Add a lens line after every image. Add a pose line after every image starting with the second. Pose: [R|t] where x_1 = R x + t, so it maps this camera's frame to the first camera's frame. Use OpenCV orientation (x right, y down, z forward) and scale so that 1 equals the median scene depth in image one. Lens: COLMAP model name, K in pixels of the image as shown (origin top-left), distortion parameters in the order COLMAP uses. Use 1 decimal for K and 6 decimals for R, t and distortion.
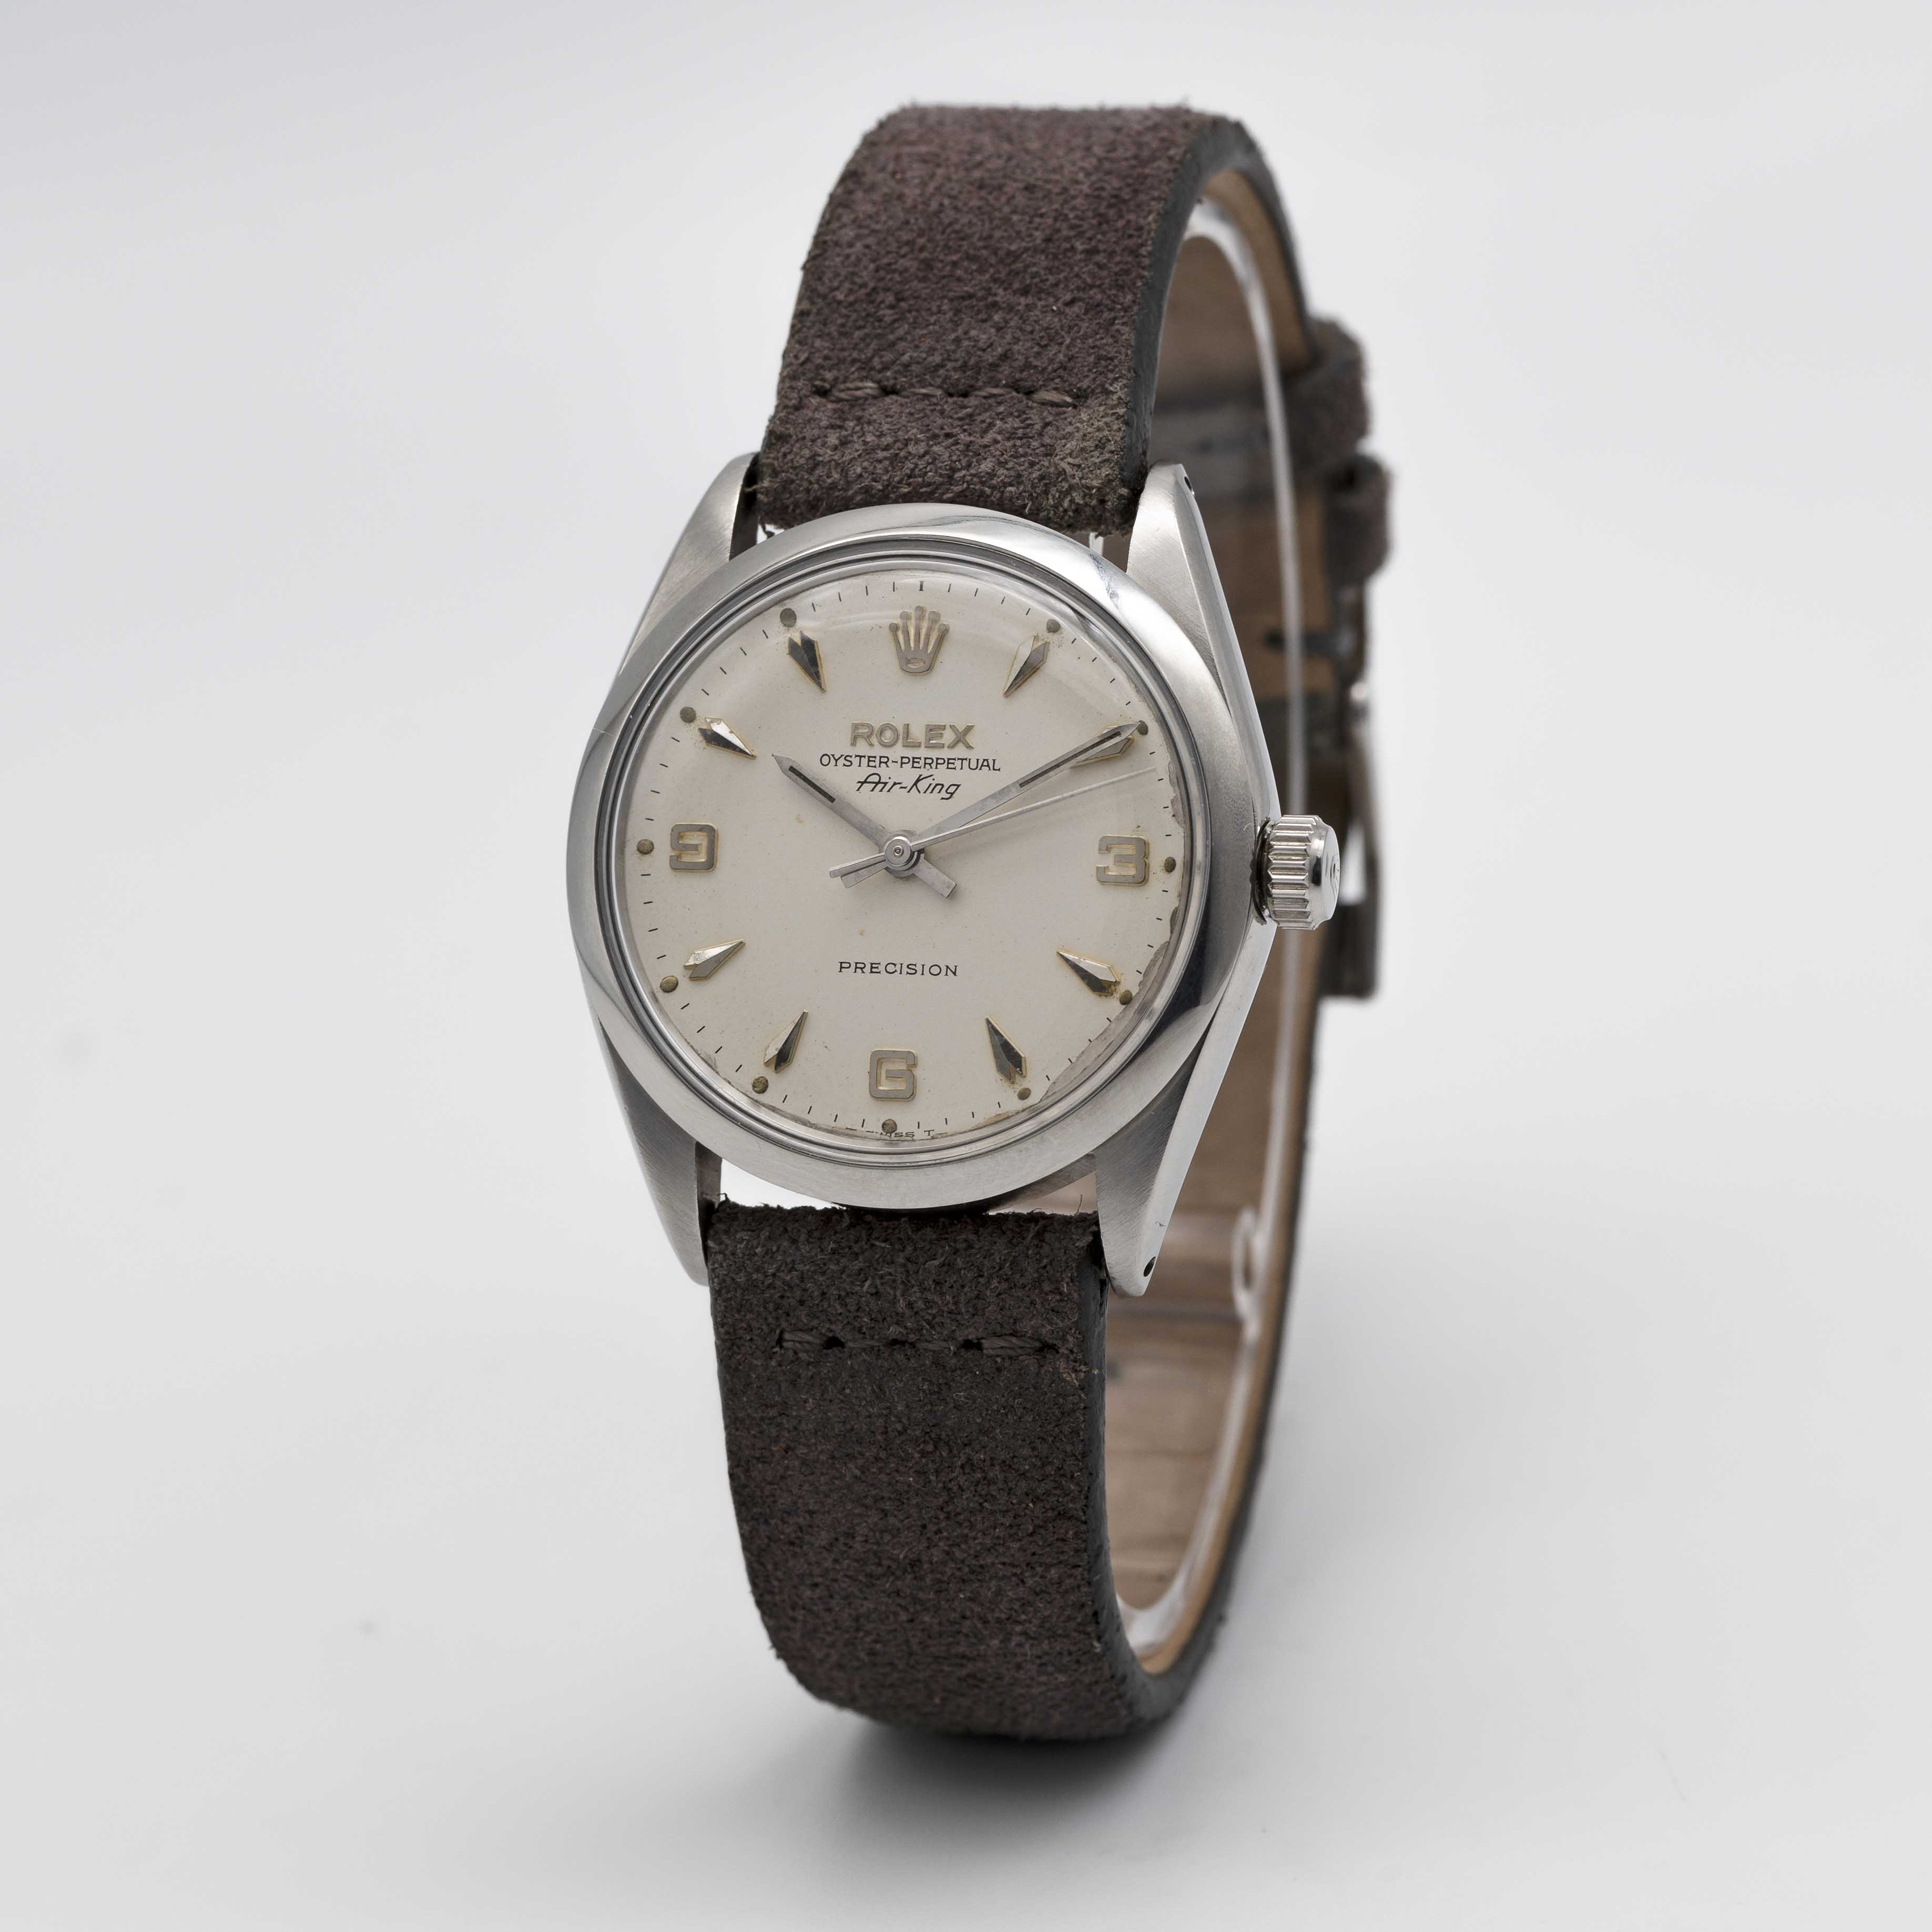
lens RADIAL K [[10782.7, 0, 966.0], [0, 10782.7, 966.0], [0, 0, 1]] dist [1.254515, 17.688600]
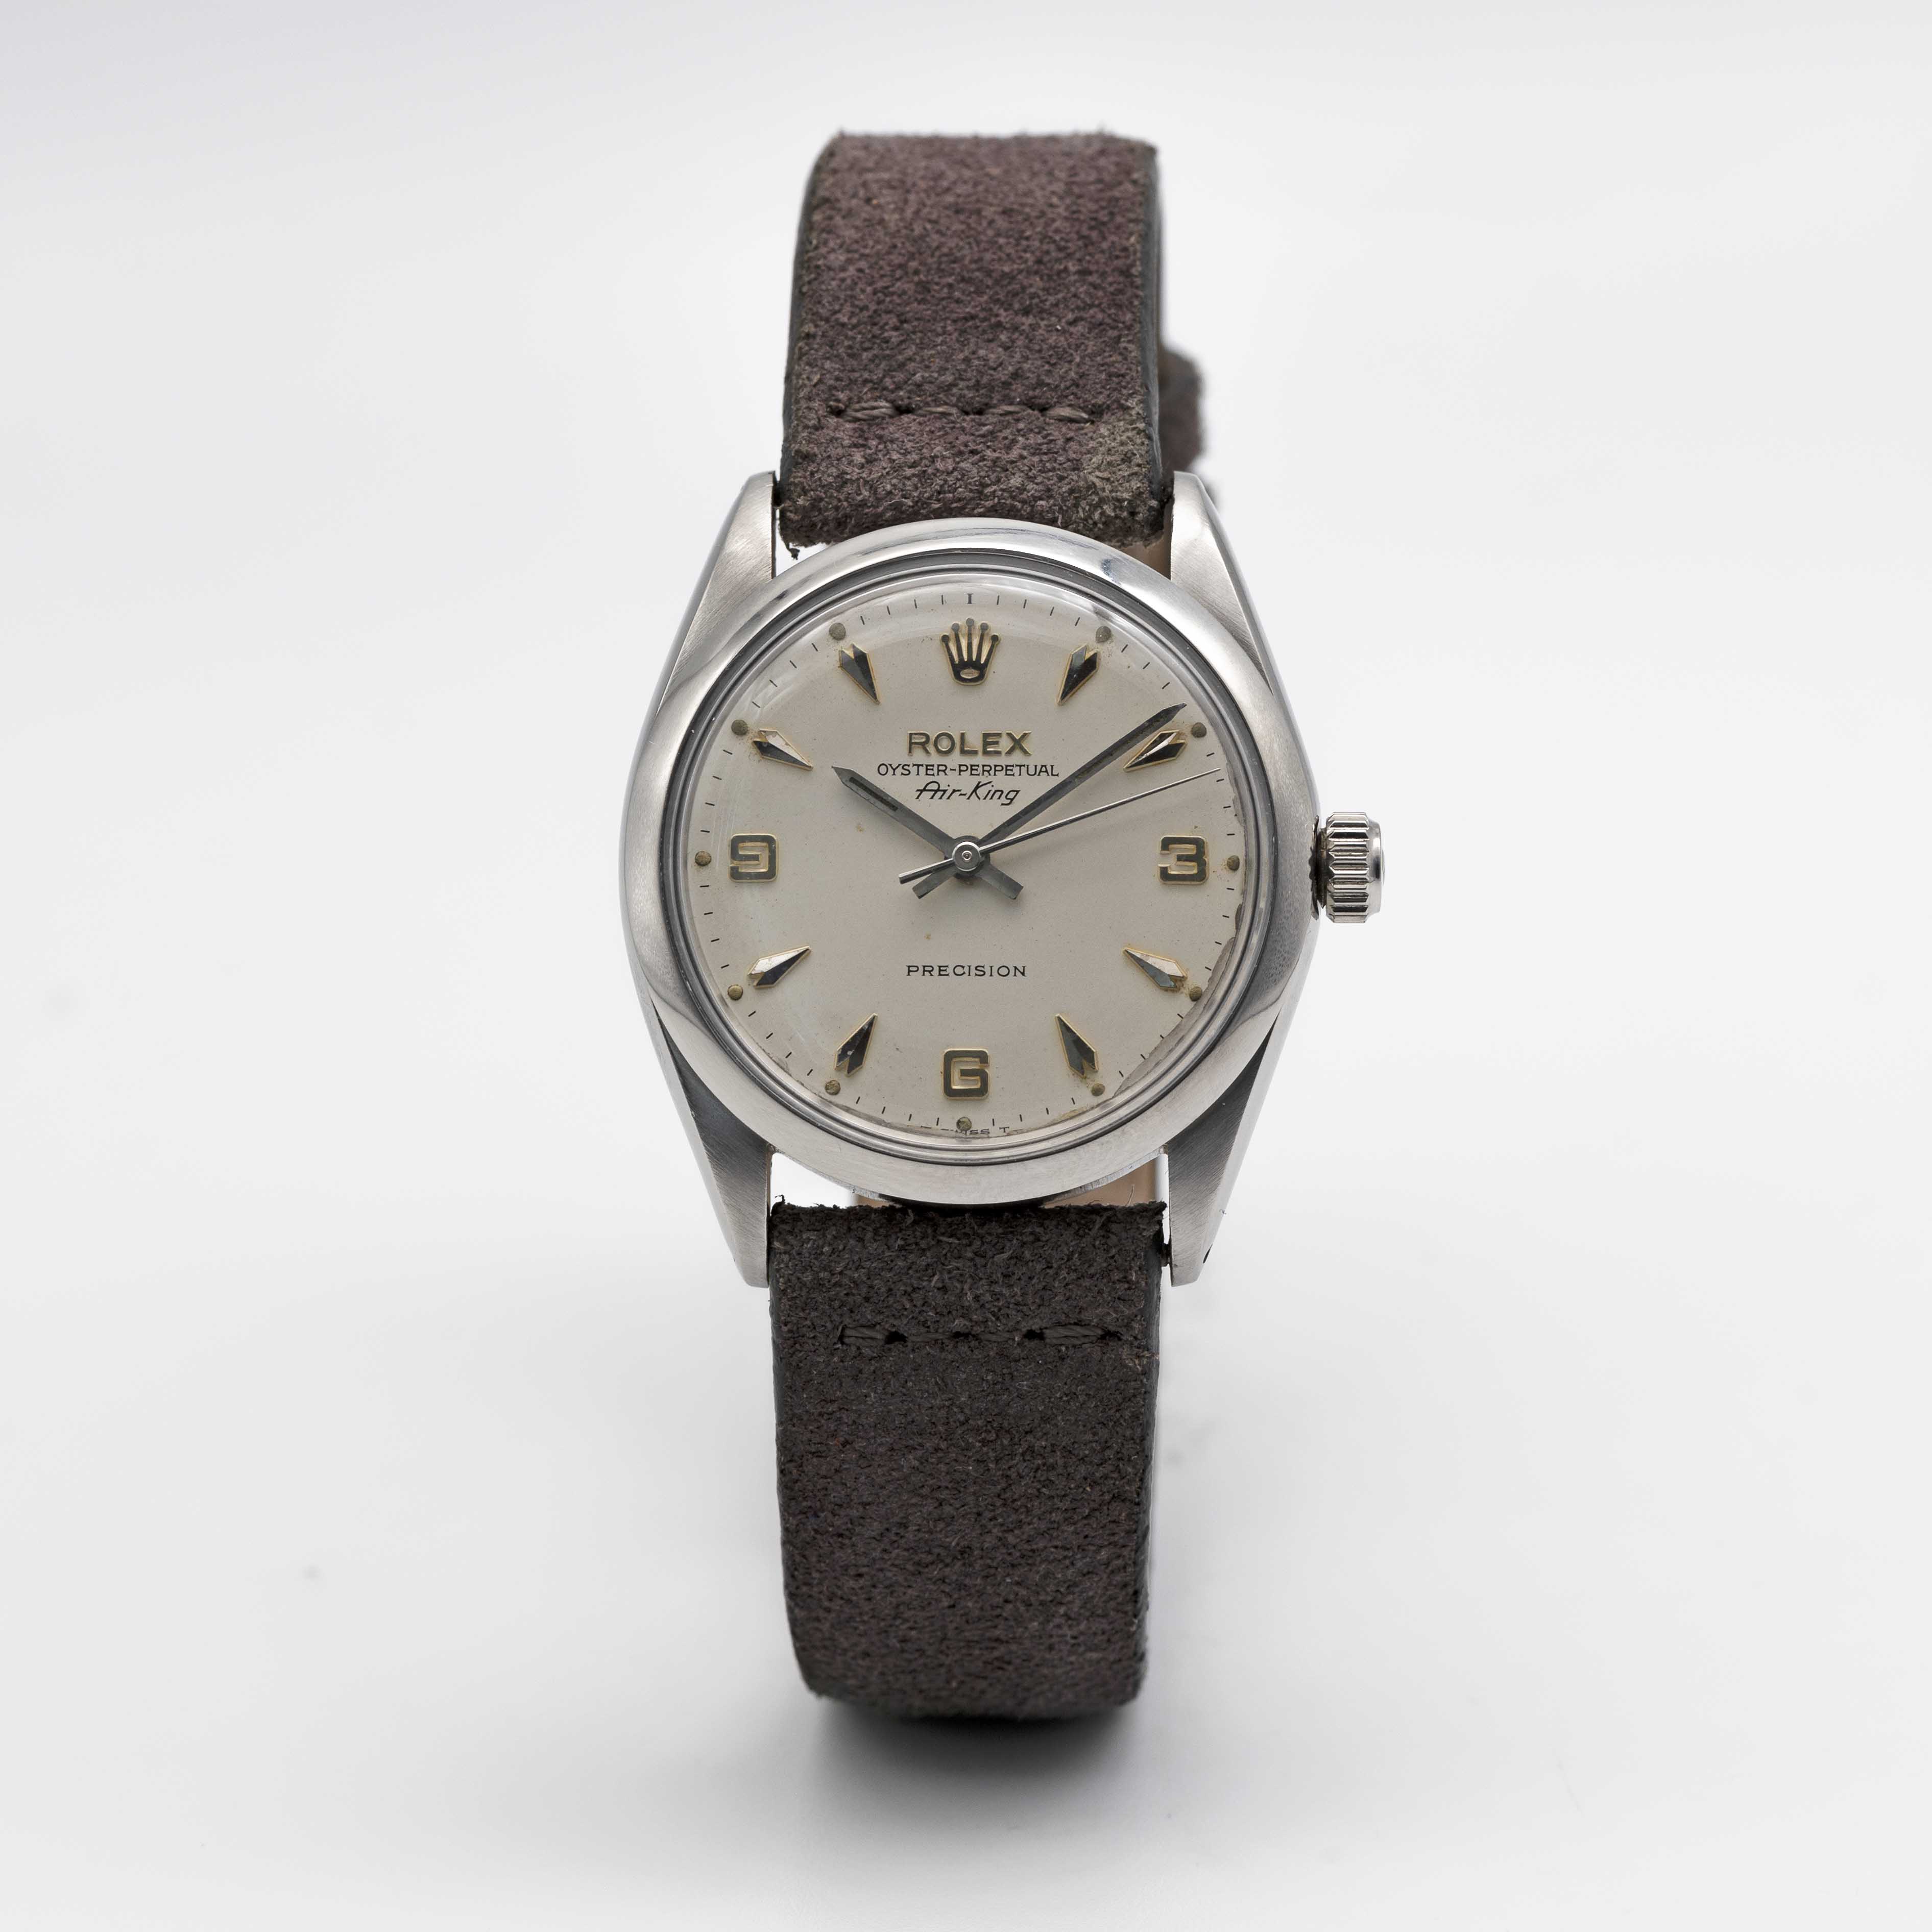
lens RADIAL K [[10782.7, 0, 966.0], [0, 10782.7, 966.0], [0, 0, 1]] dist [1.254515, 17.688600]
pose [[0.978274, -0.025017, 0.205803, -0.215844], [0.026133, 0.999655, -0.002705, 0.002555], [-0.205664, 0.008025, 0.978590, -0.005578]]
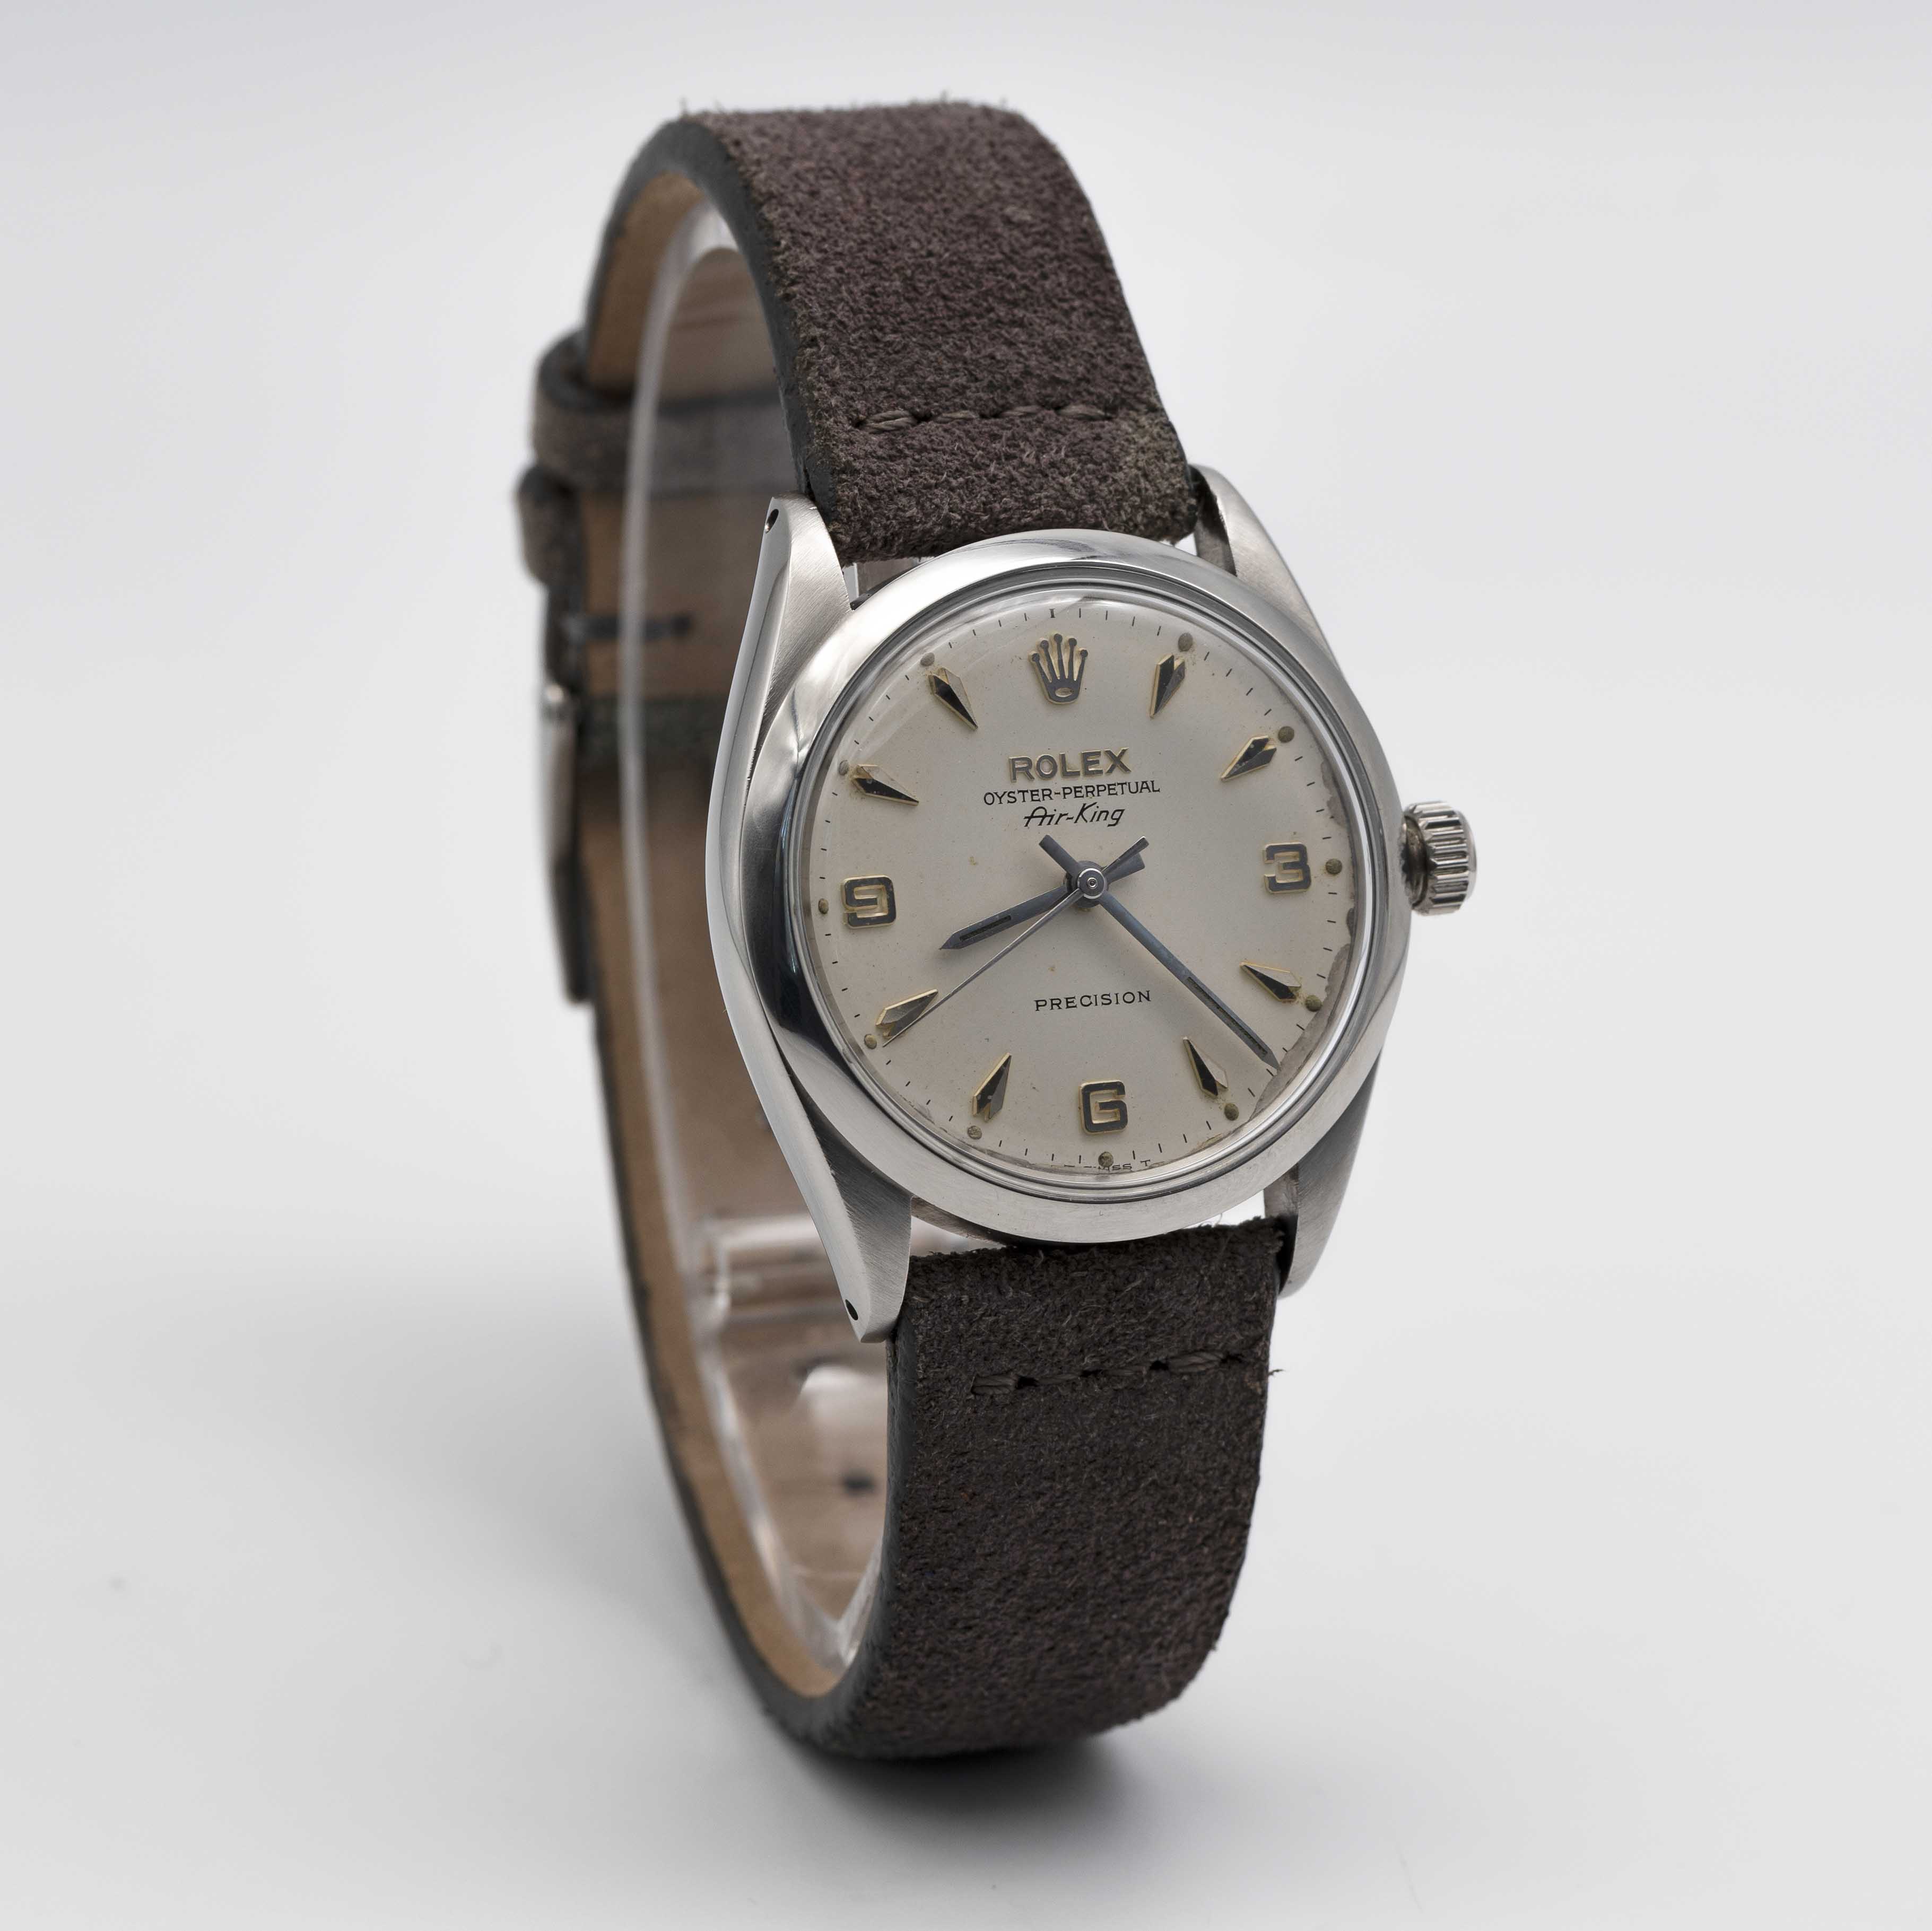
lens RADIAL K [[10781.4, 0, 966.0], [0, 10781.4, 965.5], [0, 0, 1]] dist [1.254515, 17.688600]
pose [[0.824578, -0.115897, 0.553750, -0.560310], [0.089529, 0.993190, 0.074554, -0.077331], [-0.558619, -0.011899, 0.829339, 0.181403]]
